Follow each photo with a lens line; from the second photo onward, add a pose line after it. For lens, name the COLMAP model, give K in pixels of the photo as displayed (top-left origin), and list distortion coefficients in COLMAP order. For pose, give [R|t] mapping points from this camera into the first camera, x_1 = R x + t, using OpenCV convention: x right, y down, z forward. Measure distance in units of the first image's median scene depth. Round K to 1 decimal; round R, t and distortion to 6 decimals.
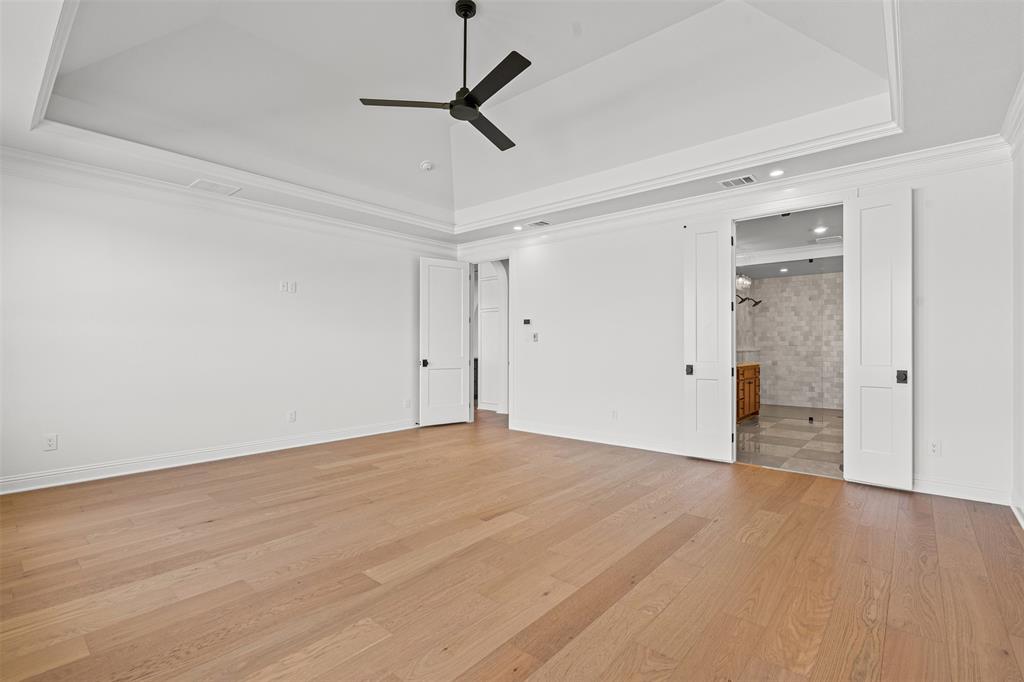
lens RADIAL K [[462.6, 0, 515.5], [0, 462.6, 345.1], [0, 0, 1]] dist [-0.005388, 0.001554]
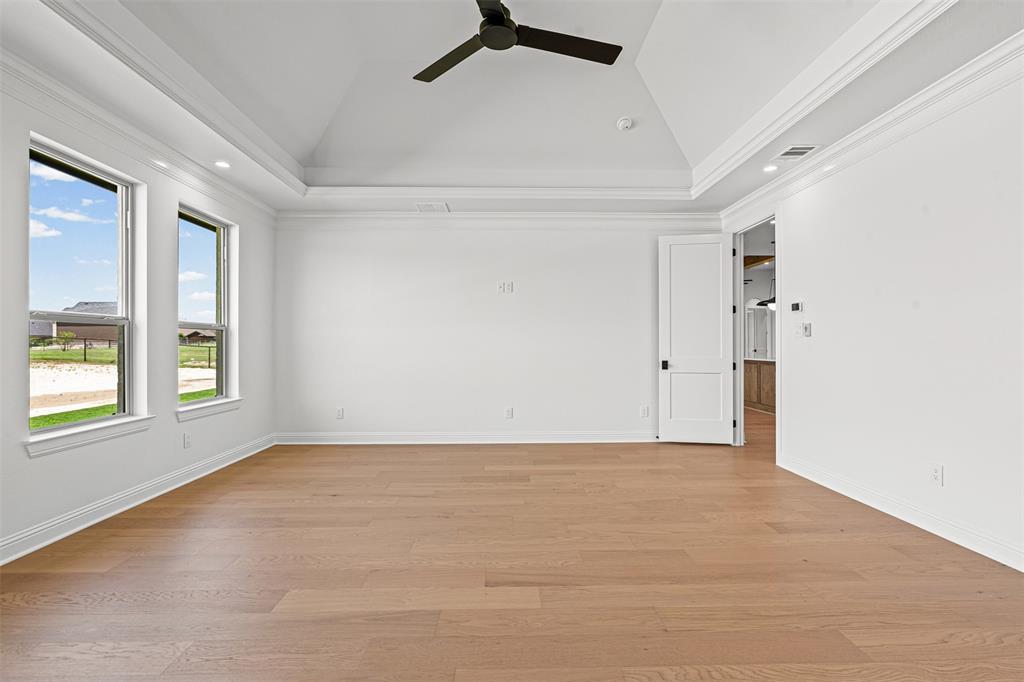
lens RADIAL K [[462.6, 0, 513.0], [0, 462.6, 341.5], [0, 0, 1]] dist [-0.005388, 0.001554]
pose [[0.672679, -0.007187, -0.739899, 0.358921], [0.003797, 0.999973, -0.006260, 0.002314], [0.739925, 0.001402, 0.672688, 0.391540]]
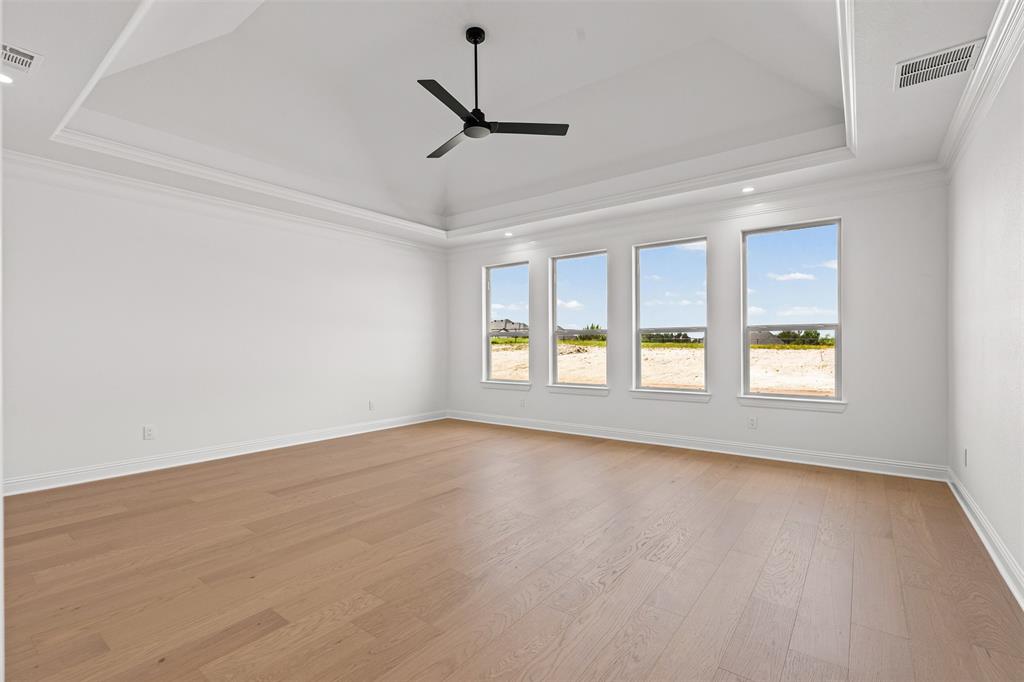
lens RADIAL K [[462.6, 0, 509.2], [0, 462.6, 348.0], [0, 0, 1]] dist [-0.005388, 0.001554]
pose [[-0.998471, 0.005939, -0.054962, -0.099637], [0.006131, 0.999976, -0.003317, 0.006701], [0.054941, -0.003649, -0.998483, 1.616080]]
